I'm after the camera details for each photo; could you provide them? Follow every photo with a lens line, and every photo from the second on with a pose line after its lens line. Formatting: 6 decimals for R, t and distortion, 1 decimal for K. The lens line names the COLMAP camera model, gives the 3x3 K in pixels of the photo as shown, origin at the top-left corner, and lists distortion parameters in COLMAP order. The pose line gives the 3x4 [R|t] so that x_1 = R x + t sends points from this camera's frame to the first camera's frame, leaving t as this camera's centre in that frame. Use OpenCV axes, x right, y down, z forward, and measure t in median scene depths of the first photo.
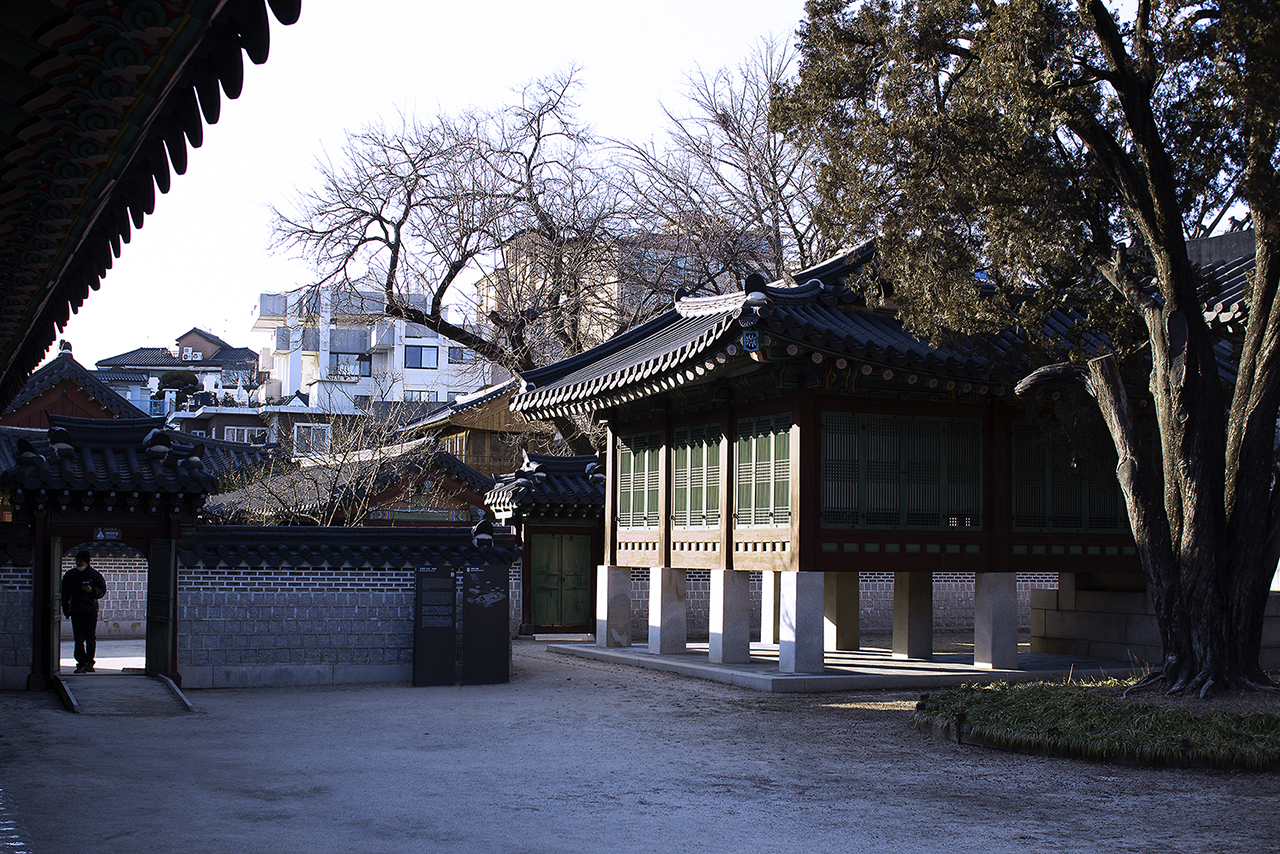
lens RADIAL K [[1789.5, 0, 640.0], [0, 1789.5, 427.0], [0, 0, 1]] dist [-0.112932, 0.040255]
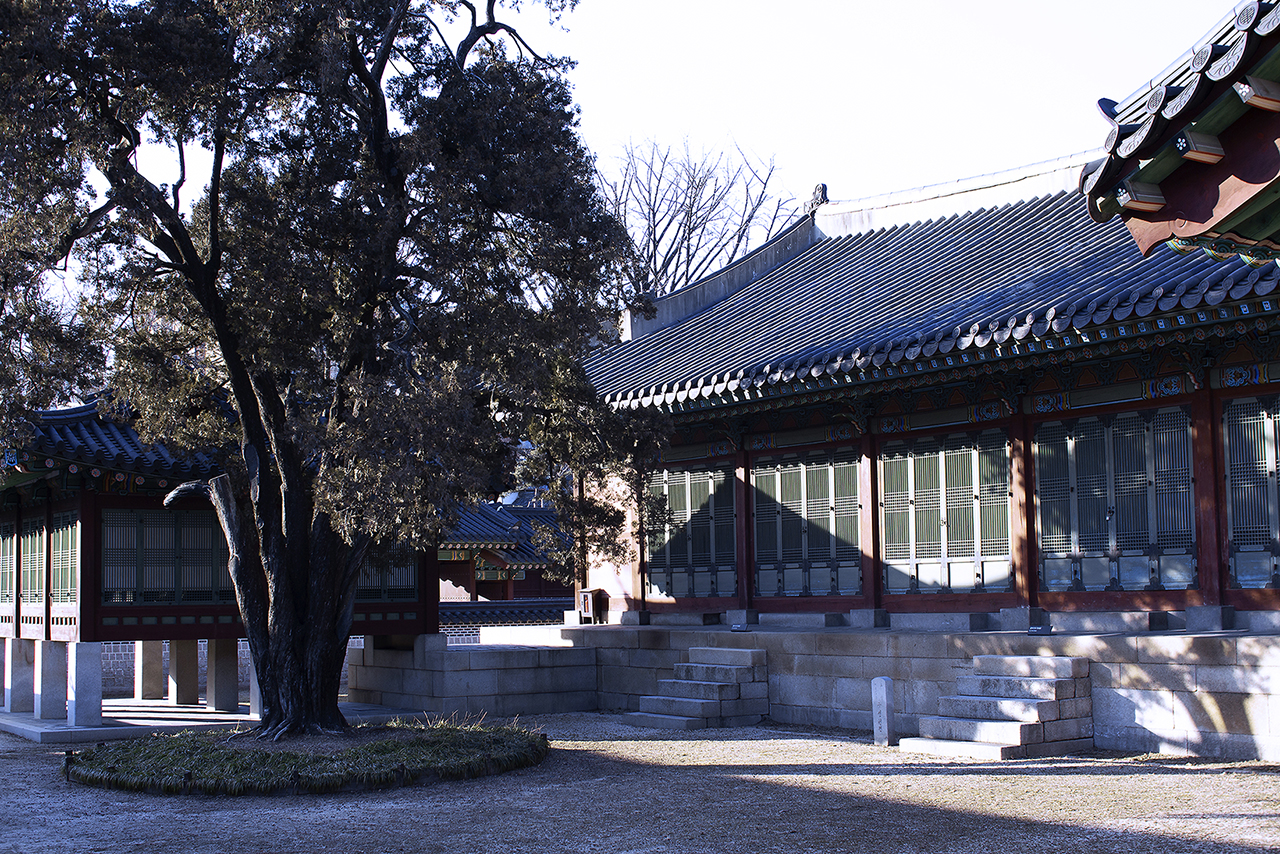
lens RADIAL K [[1789.5, 0, 640.0], [0, 1789.5, 427.0], [0, 0, 1]] dist [-0.112932, 0.040255]
pose [[0.986904, -0.012298, 0.160838, 0.269903], [0.016066, 0.999626, -0.022148, -0.032016], [-0.160505, 0.024442, 0.986732, -0.243938]]
